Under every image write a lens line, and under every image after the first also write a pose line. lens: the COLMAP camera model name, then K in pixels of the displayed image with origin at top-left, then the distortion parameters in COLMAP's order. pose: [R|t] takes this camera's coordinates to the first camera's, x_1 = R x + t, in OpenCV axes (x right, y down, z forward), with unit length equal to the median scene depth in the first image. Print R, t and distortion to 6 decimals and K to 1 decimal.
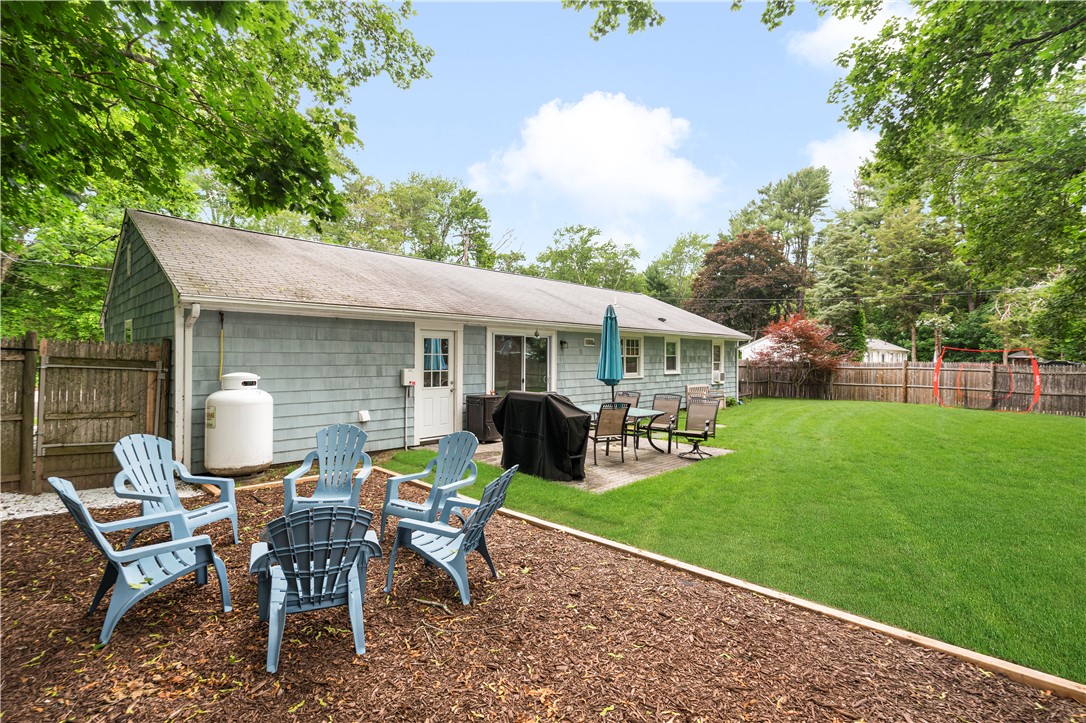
lens RADIAL K [[509.1, 0, 543.0], [0, 509.1, 361.5], [0, 0, 1]] dist [-0.001777, 0.000107]
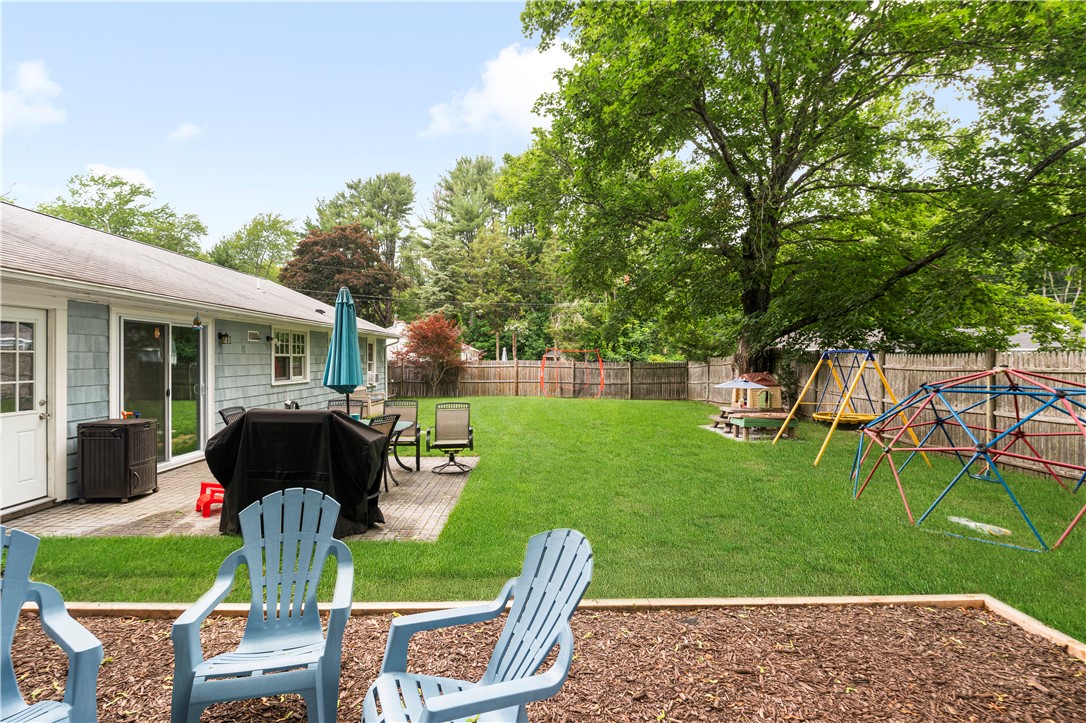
lens RADIAL K [[531.0, 0, 543.0], [0, 531.0, 361.5], [0, 0, 1]] dist [-0.005278, -0.000481]
pose [[0.709167, -0.008777, 0.704986, -0.120822], [0.009400, 0.999951, 0.002994, 0.000161], [-0.704978, 0.004504, 0.709215, 0.131730]]
